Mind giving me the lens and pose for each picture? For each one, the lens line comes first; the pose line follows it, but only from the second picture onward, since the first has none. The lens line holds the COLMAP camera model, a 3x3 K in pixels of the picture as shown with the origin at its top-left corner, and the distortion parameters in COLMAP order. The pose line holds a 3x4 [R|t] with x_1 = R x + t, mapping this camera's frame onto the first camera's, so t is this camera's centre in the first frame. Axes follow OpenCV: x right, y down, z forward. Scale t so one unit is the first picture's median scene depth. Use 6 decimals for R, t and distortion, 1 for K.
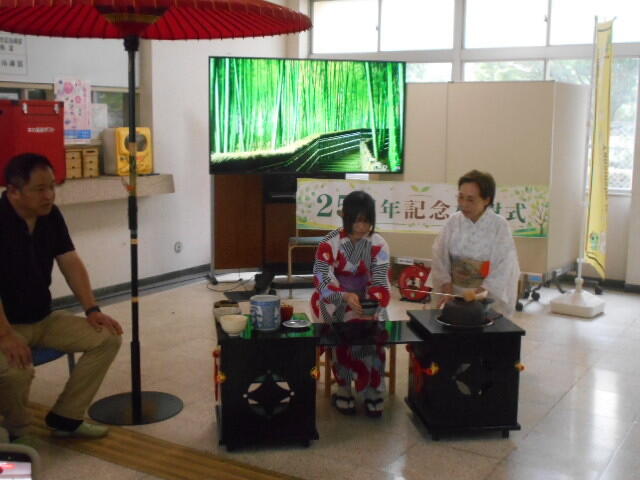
lens RADIAL K [[821.6, 0, 319.8], [0, 821.6, 239.1], [0, 0, 1]] dist [0.009389, 0.000000]
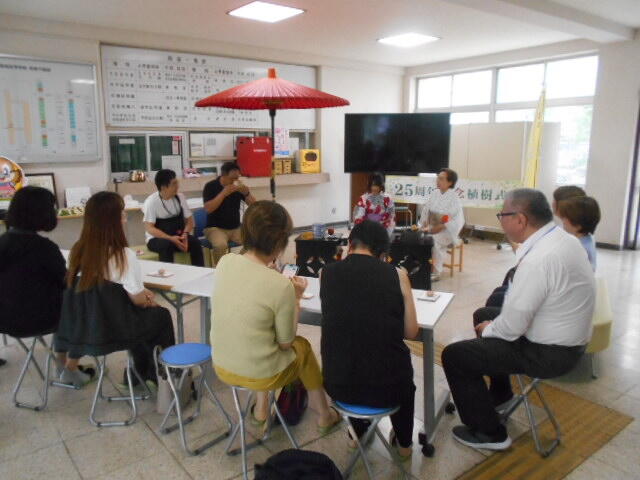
lens RADIAL K [[503.1, 0, 319.7], [0, 503.1, 240.0], [0, 0, 1]] dist [-0.002483, 0.001958]
pose [[0.941714, 0.053102, -0.332197, 0.229077], [-0.040175, 0.998149, 0.045667, 0.030564], [0.334007, -0.029659, 0.942104, -0.174352]]
